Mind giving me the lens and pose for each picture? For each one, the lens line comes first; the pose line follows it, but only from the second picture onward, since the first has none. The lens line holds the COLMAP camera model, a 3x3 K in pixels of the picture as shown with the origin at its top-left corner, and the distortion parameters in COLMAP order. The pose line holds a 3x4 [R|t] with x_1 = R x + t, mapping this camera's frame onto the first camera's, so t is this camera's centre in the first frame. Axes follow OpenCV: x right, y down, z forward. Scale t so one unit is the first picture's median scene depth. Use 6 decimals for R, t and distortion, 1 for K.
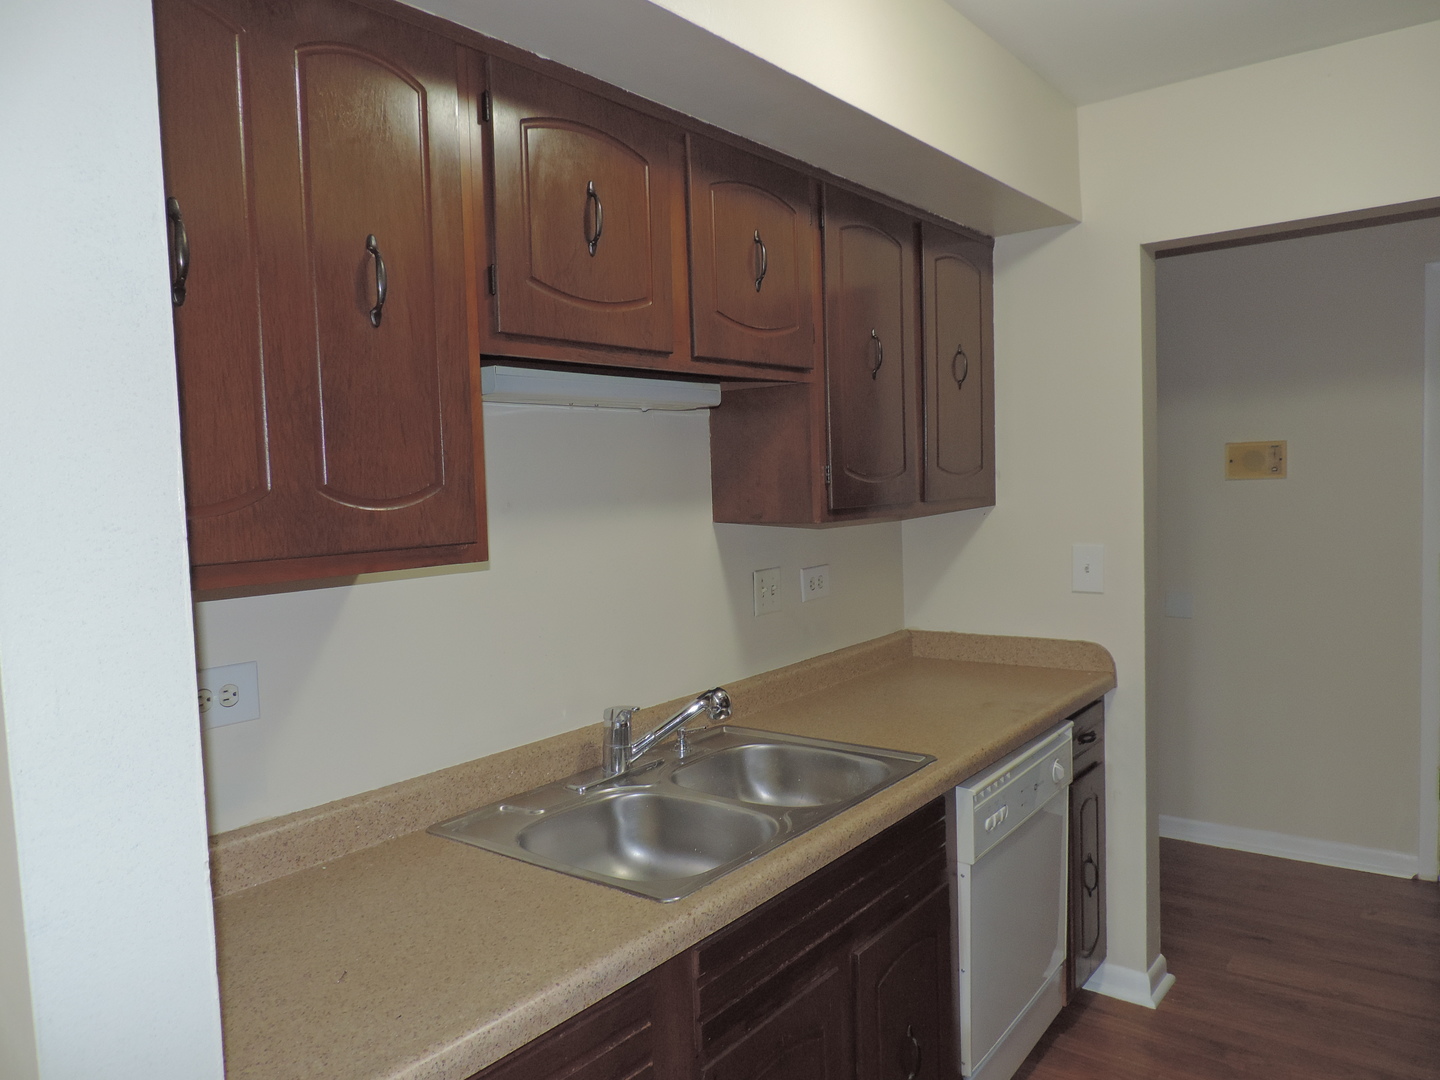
lens RADIAL K [[1045.9, 0, 720.0], [0, 1045.9, 540.0], [0, 0, 1]] dist [-0.008355, 0.000563]
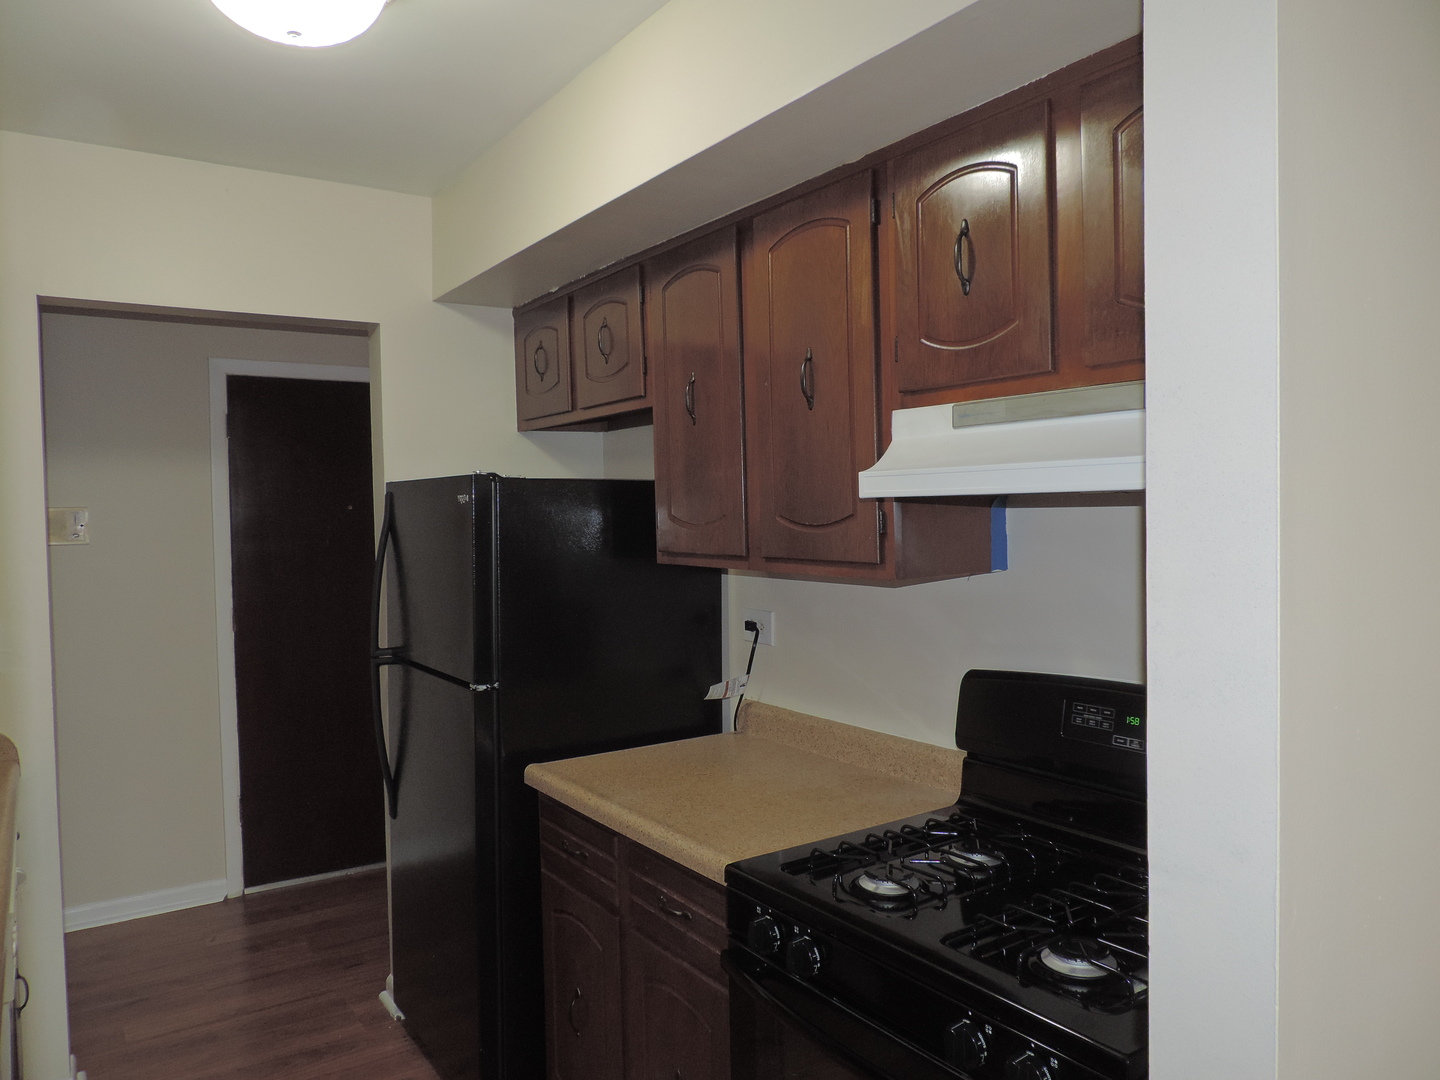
lens RADIAL K [[1045.9, 0, 720.0], [0, 1045.9, 540.0], [0, 0, 1]] dist [-0.008355, 0.000563]
pose [[0.324724, -0.000689, 0.945809, -0.264898], [0.066700, 0.997527, -0.022173, -0.001317], [-0.943454, 0.070286, 0.323966, 0.122518]]
